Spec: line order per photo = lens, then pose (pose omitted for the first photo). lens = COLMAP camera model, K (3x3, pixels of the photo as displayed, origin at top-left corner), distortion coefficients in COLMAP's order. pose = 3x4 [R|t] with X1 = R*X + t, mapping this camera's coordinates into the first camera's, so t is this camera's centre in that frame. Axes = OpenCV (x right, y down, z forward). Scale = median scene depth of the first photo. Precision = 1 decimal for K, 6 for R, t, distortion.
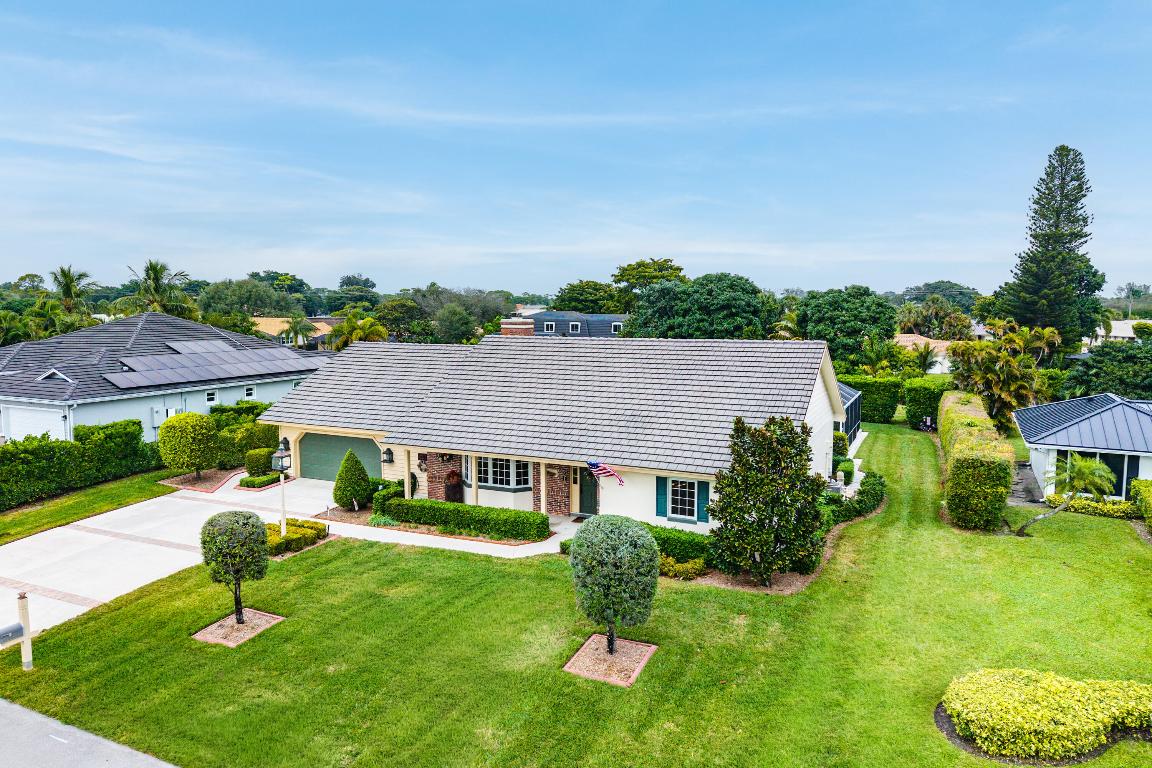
lens RADIAL K [[770.2, 0, 576.8], [0, 770.2, 389.1], [0, 0, 1]] dist [0.016026, -0.004862]
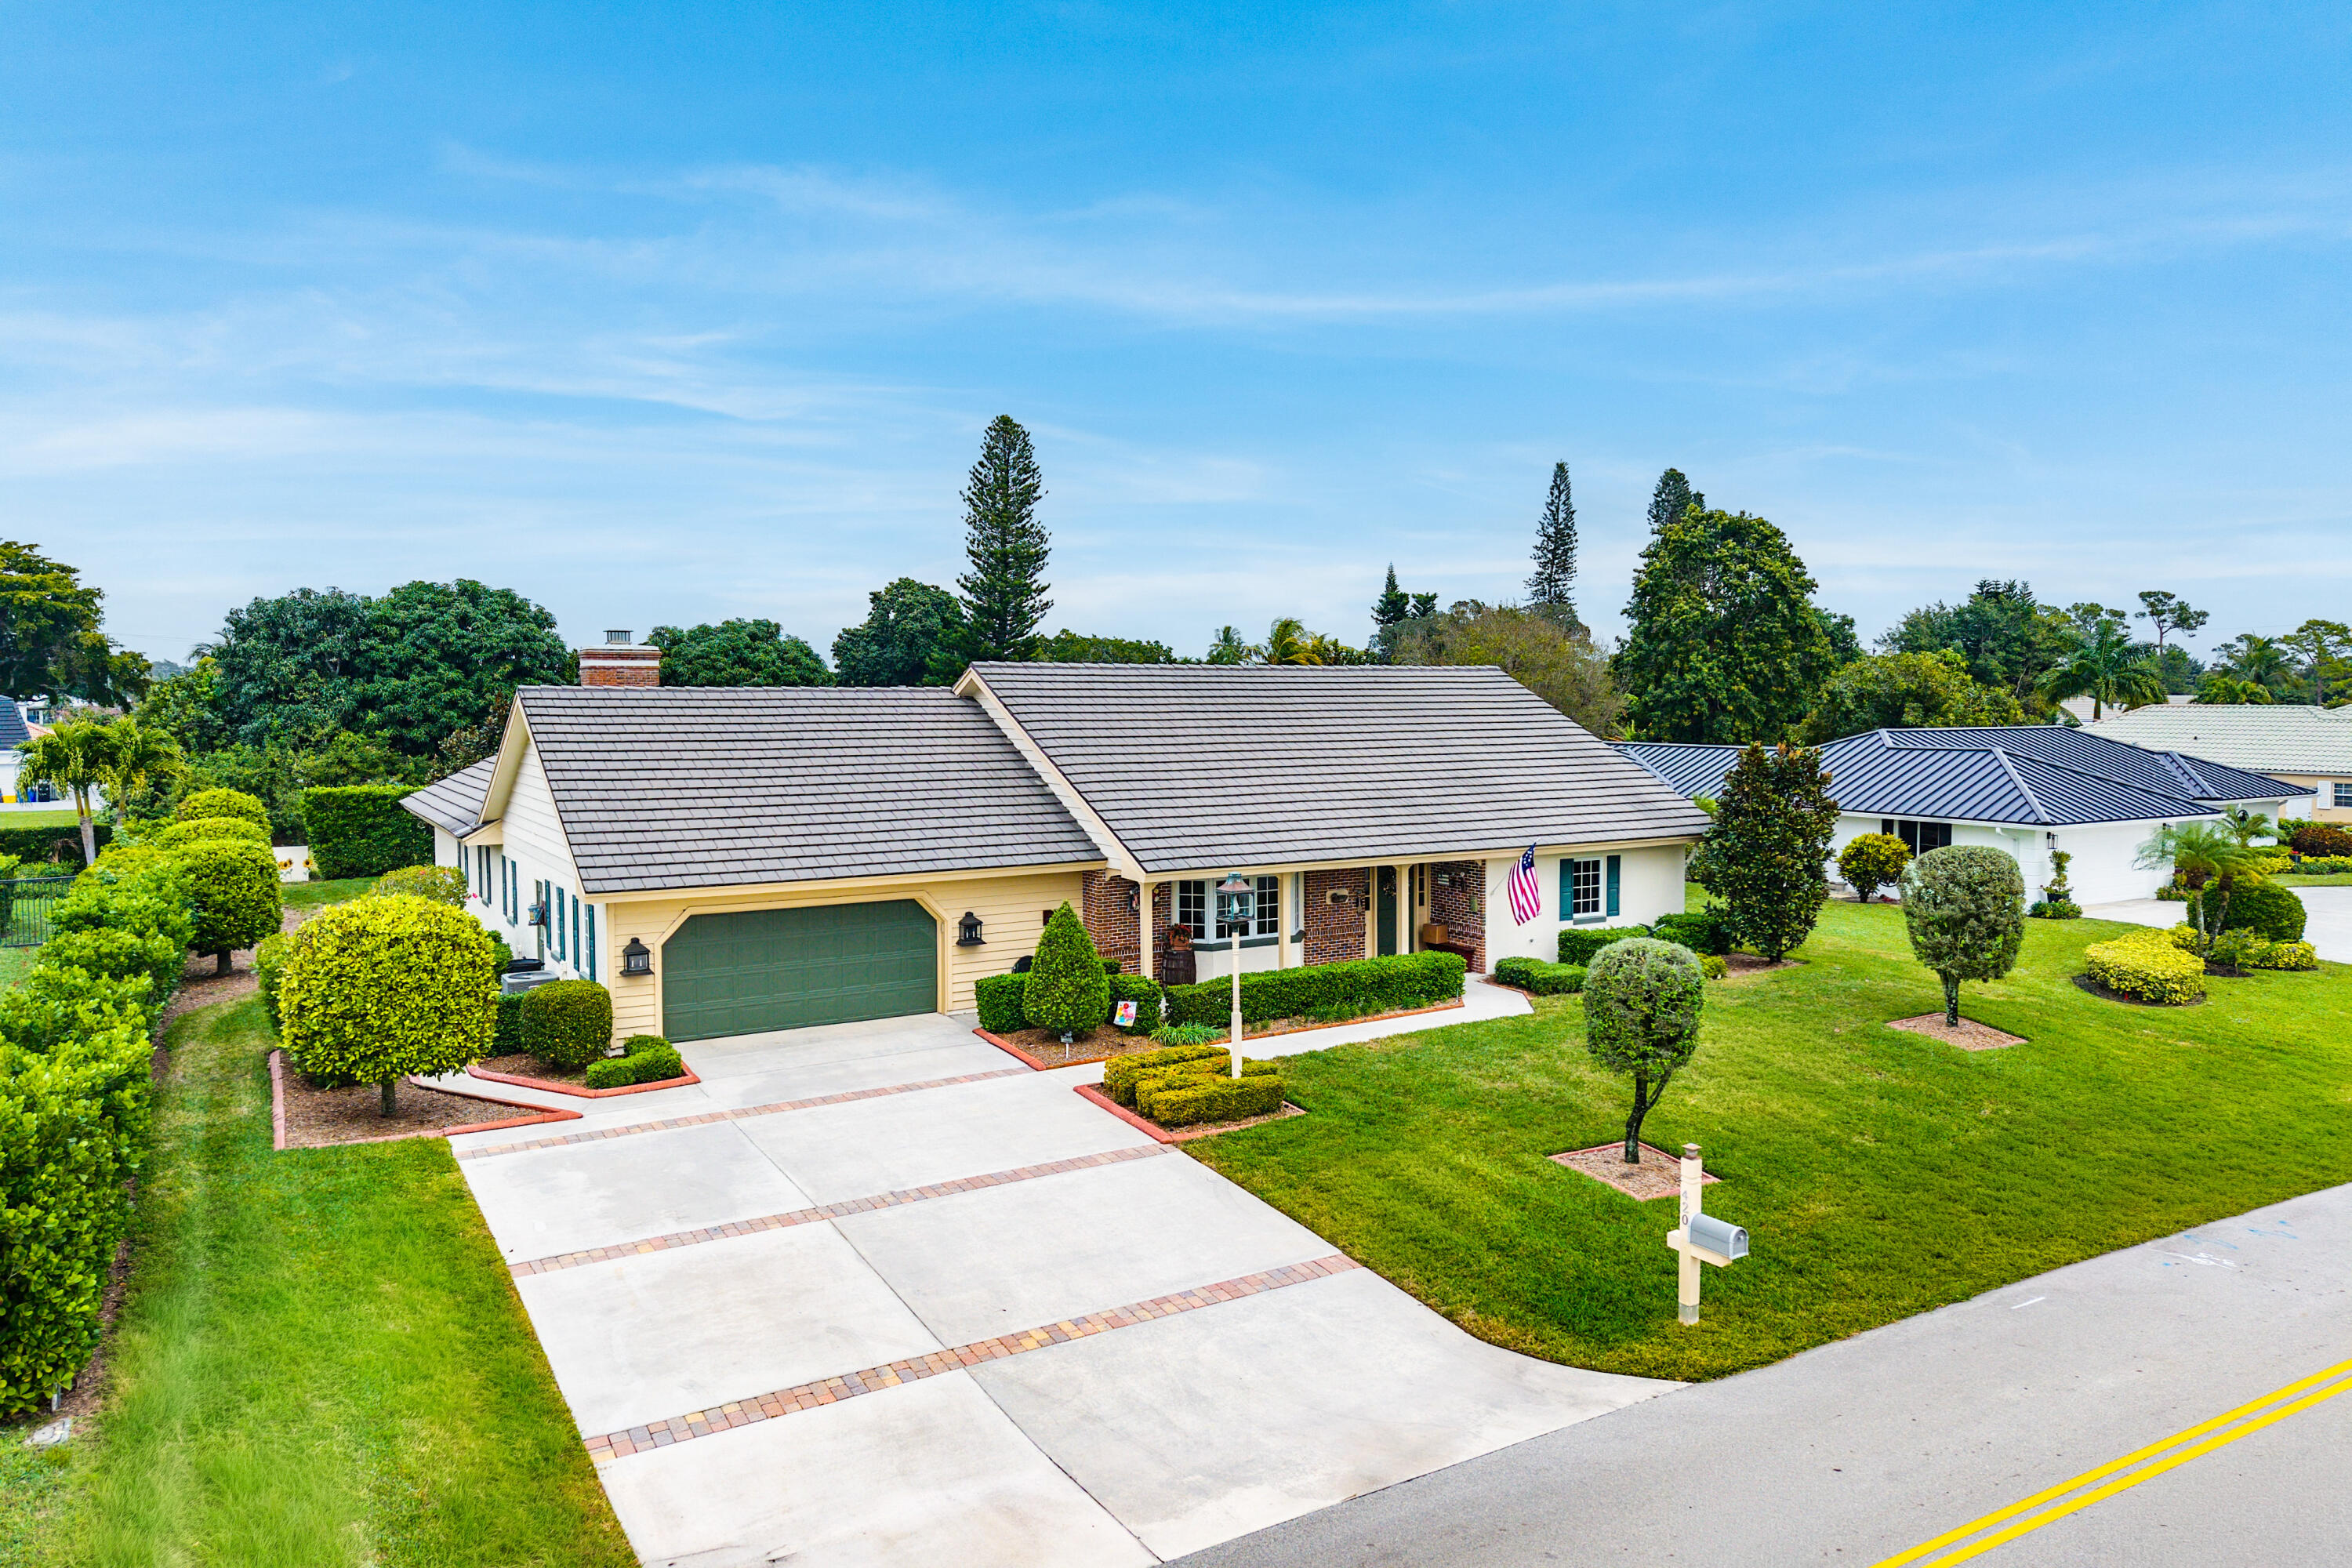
lens RADIAL K [[1564.2, 0, 1197.0], [0, 1564.2, 785.5], [0, 0, 1]] dist [0.055006, -0.001118]
pose [[0.541010, -0.049167, 0.839578, -0.983079], [0.092384, 0.995723, -0.001220, 0.020259], [-0.835927, 0.078223, 0.543238, 0.443994]]
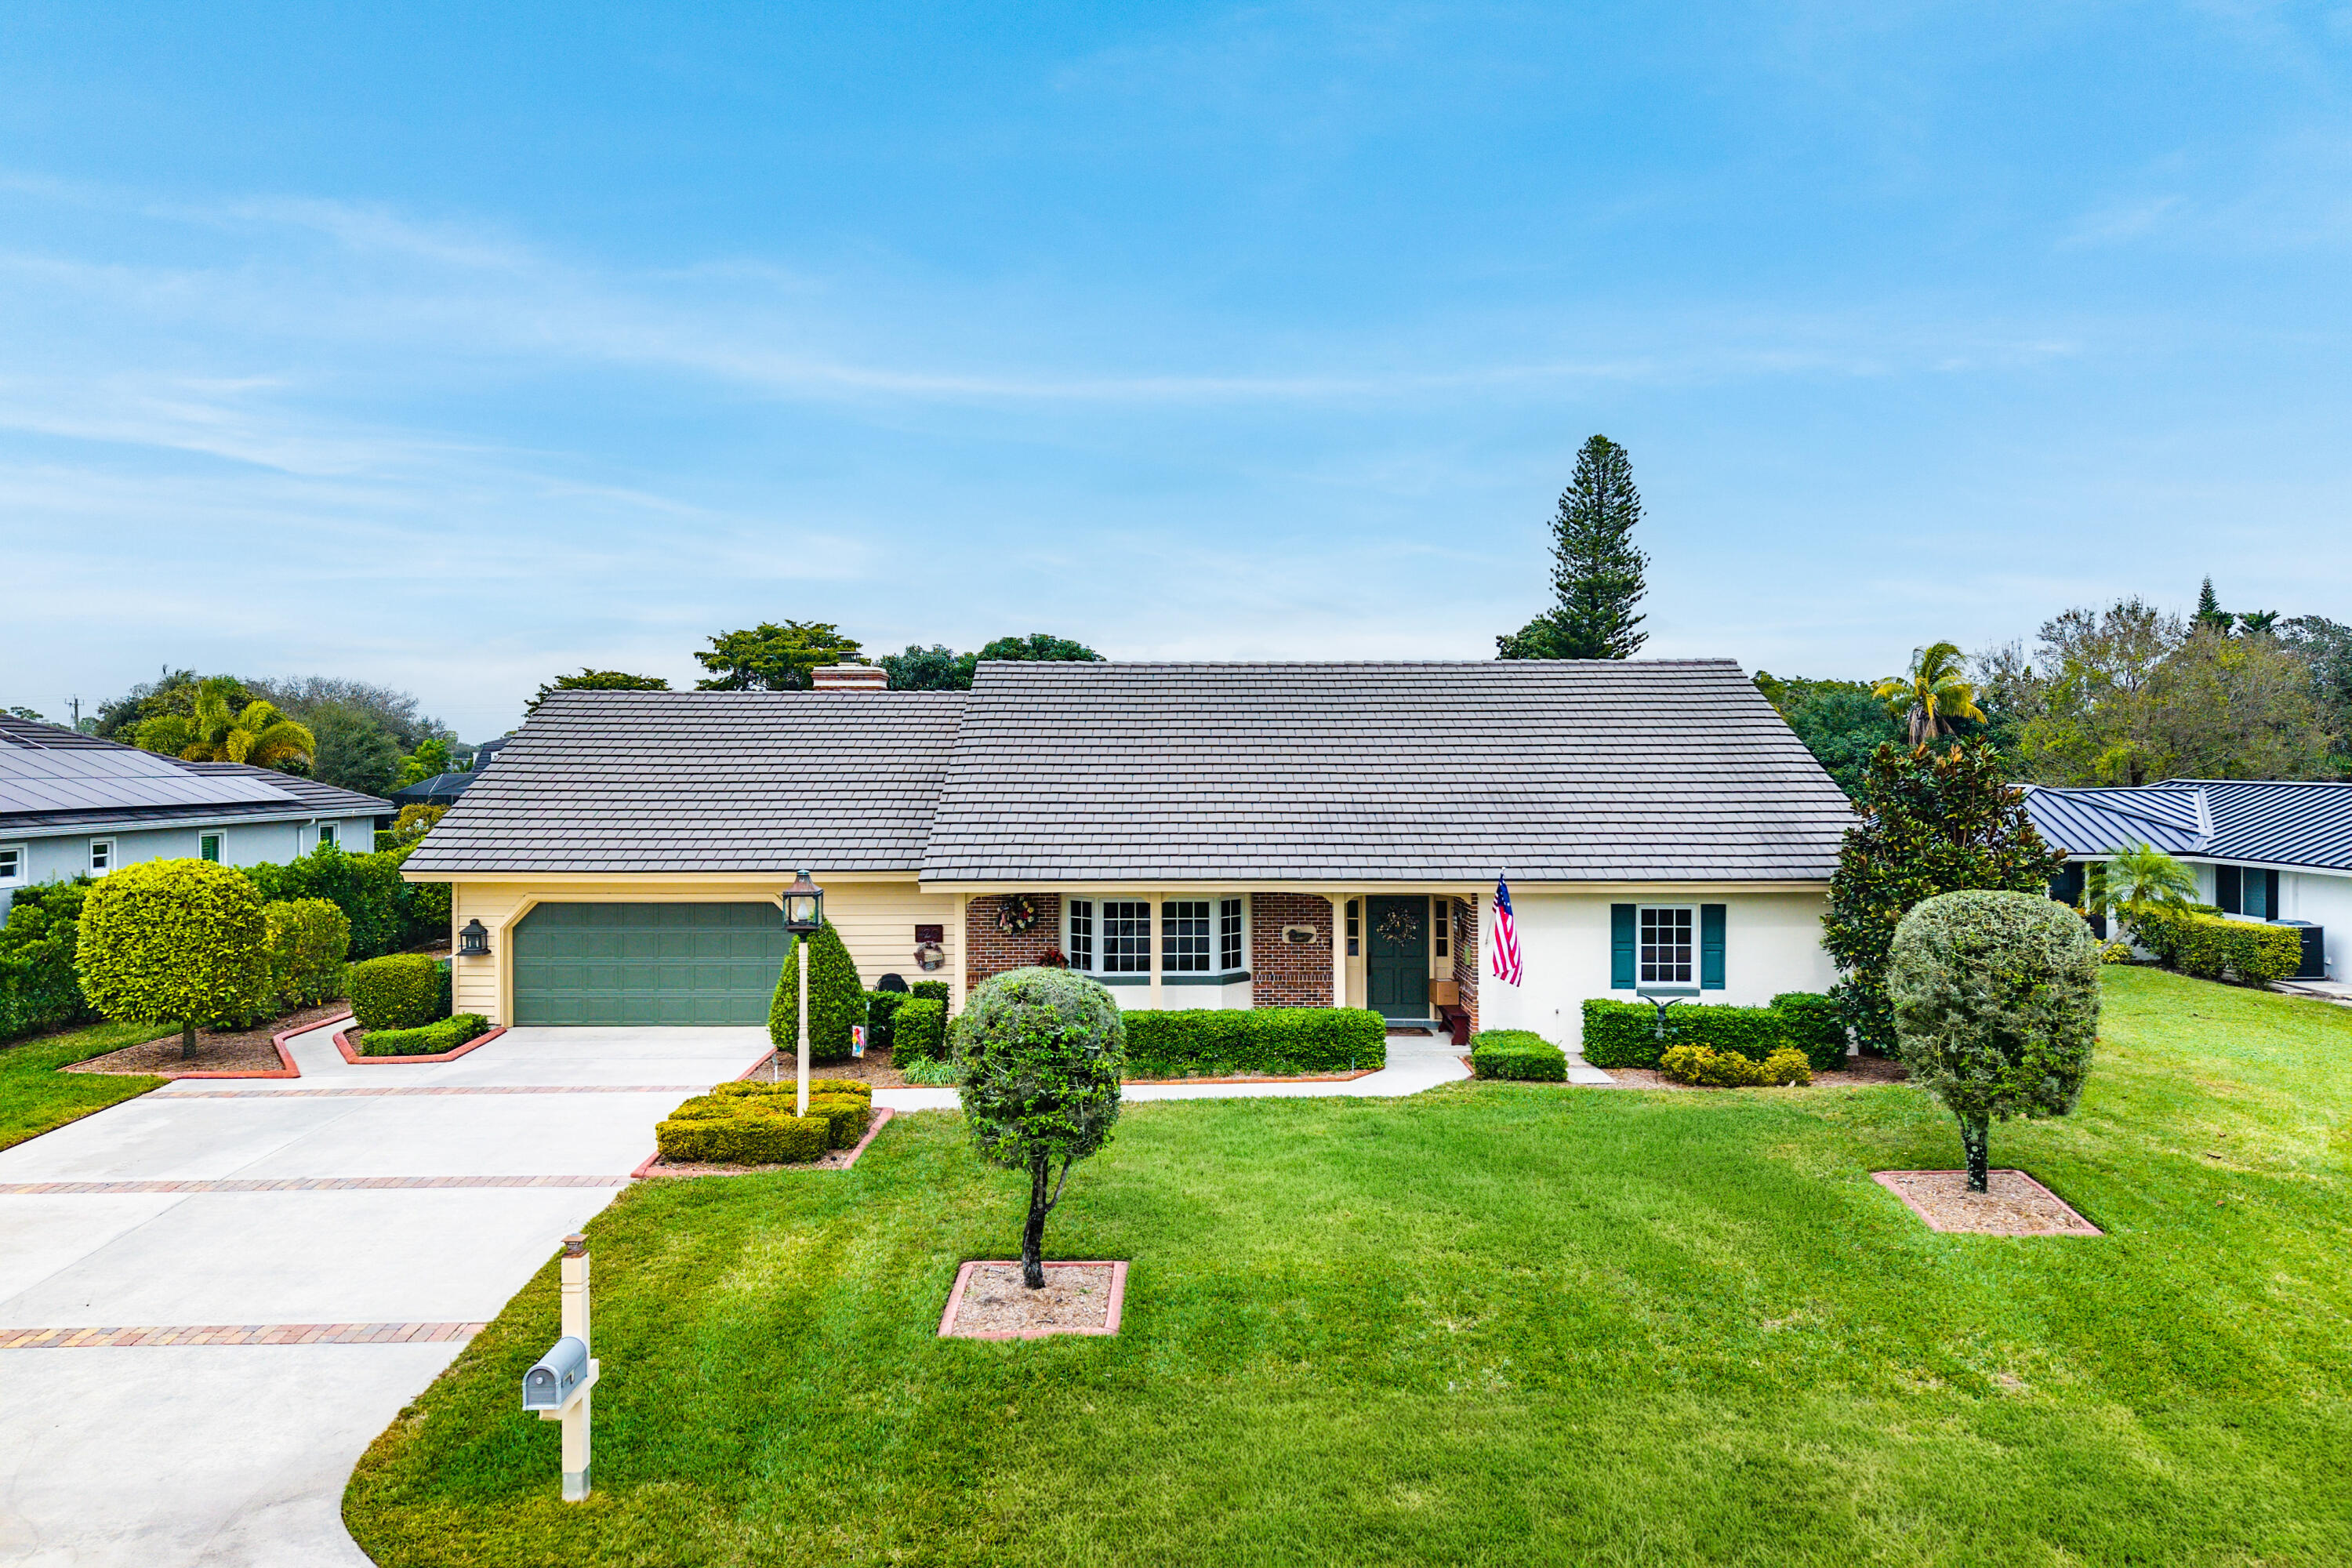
lens RADIAL K [[1572.6, 0, 1177.7], [0, 1572.6, 794.4], [0, 0, 1]] dist [0.016026, -0.004862]
pose [[0.900582, -0.010025, 0.434571, -0.469683], [0.048010, 0.995912, -0.076519, 0.089883], [-0.432027, 0.089775, 0.897381, 0.197066]]
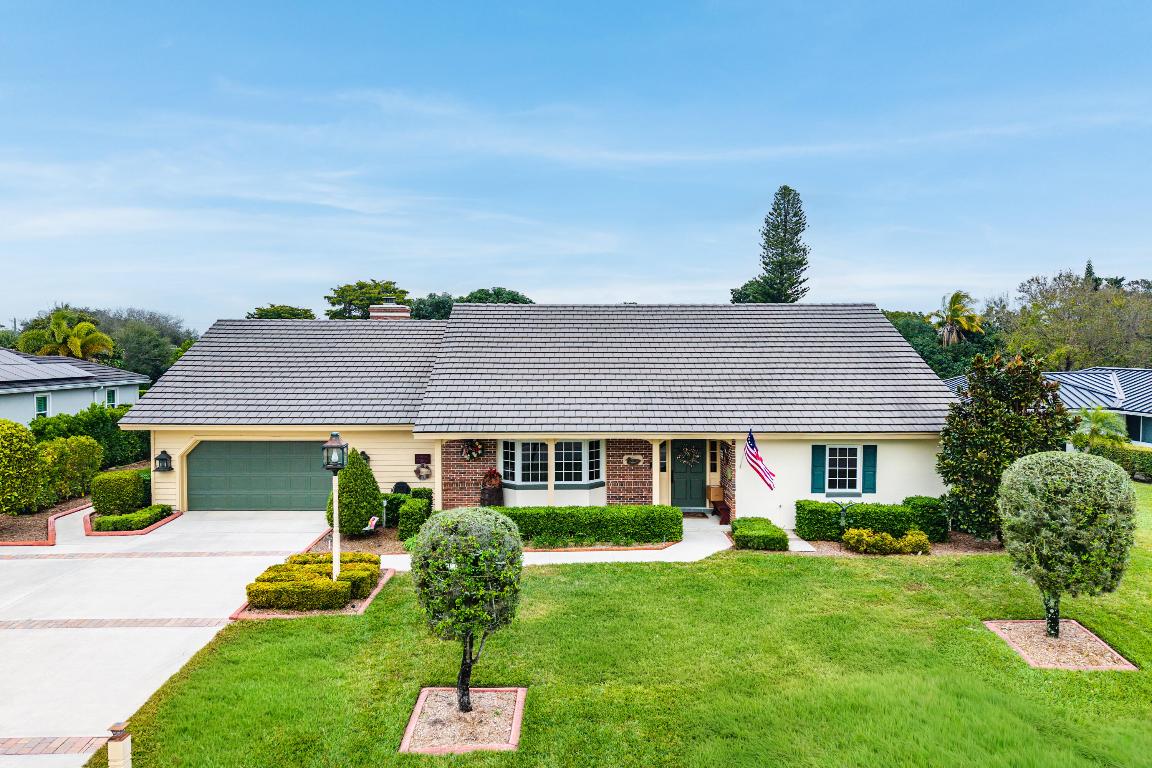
lens RADIAL K [[770.2, 0, 576.8], [0, 770.2, 389.1], [0, 0, 1]] dist [0.016026, -0.004862]
pose [[0.897047, -0.021861, 0.441394, -0.411048], [0.046876, 0.997848, -0.045847, 0.066525], [-0.439442, 0.061818, 0.896141, 0.301958]]
